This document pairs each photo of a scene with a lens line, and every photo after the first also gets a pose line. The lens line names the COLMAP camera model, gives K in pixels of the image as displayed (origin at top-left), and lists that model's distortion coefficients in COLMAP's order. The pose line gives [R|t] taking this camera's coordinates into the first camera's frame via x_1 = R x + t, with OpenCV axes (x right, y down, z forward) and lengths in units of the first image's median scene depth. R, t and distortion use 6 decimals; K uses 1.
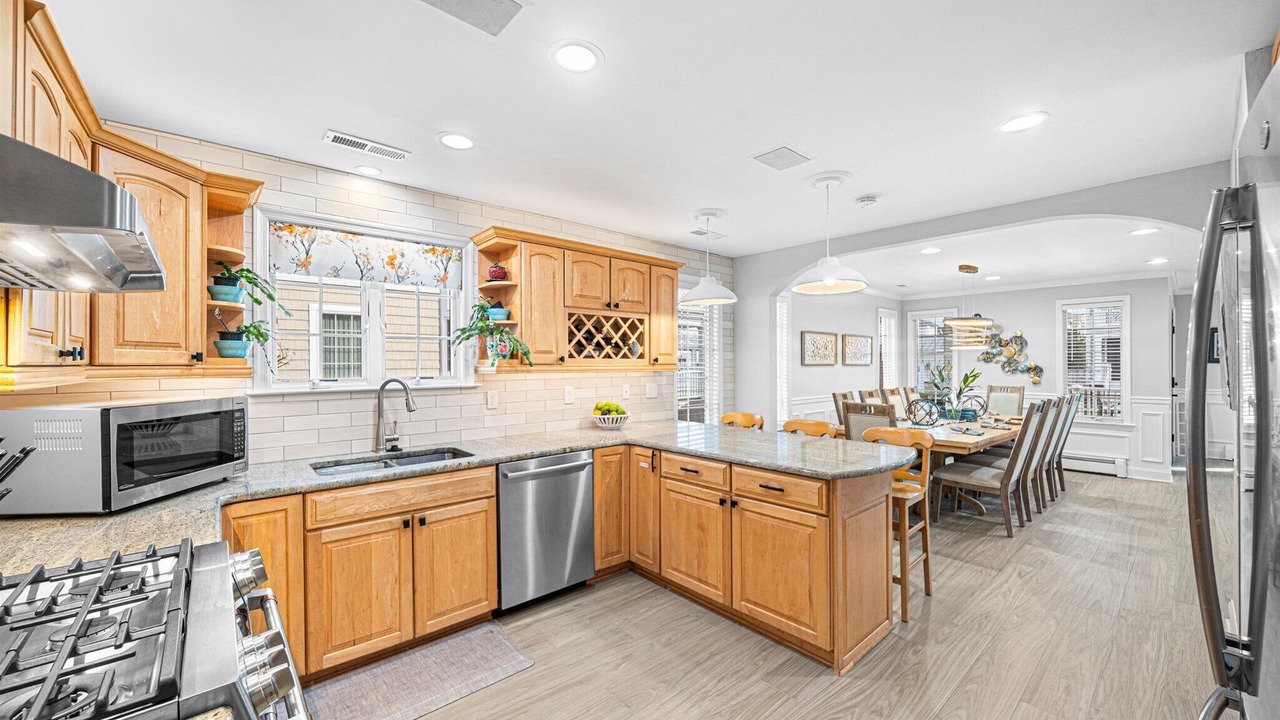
lens RADIAL K [[477.4, 0, 644.0], [0, 477.4, 363.1], [0, 0, 1]] dist [0.001312, 0.000013]
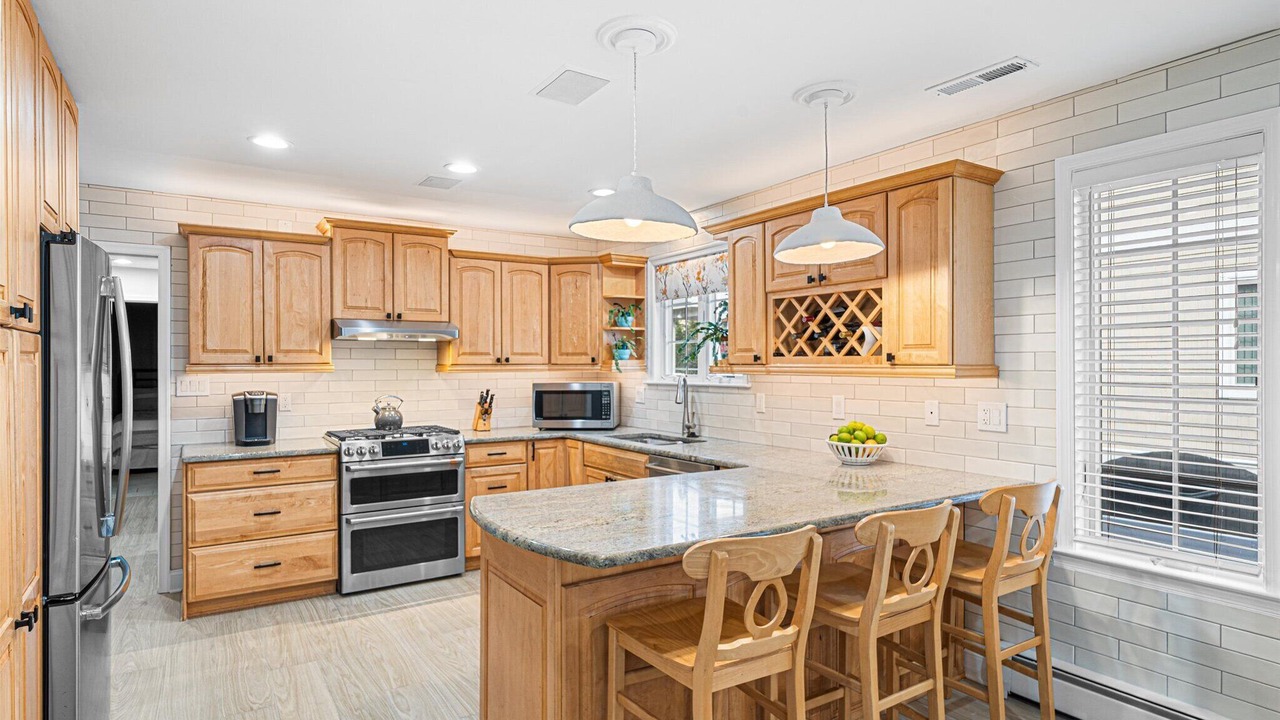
lens RADIAL K [[692.7, 0, 640.1], [0, 692.7, 360.8], [0, 0, 1]] dist [0.001544, 0.000100]
pose [[-0.154740, 0.001021, -0.987955, 0.931733], [0.006450, 0.999979, 0.000023, -0.004825], [0.987934, -0.006369, -0.154743, 0.884066]]
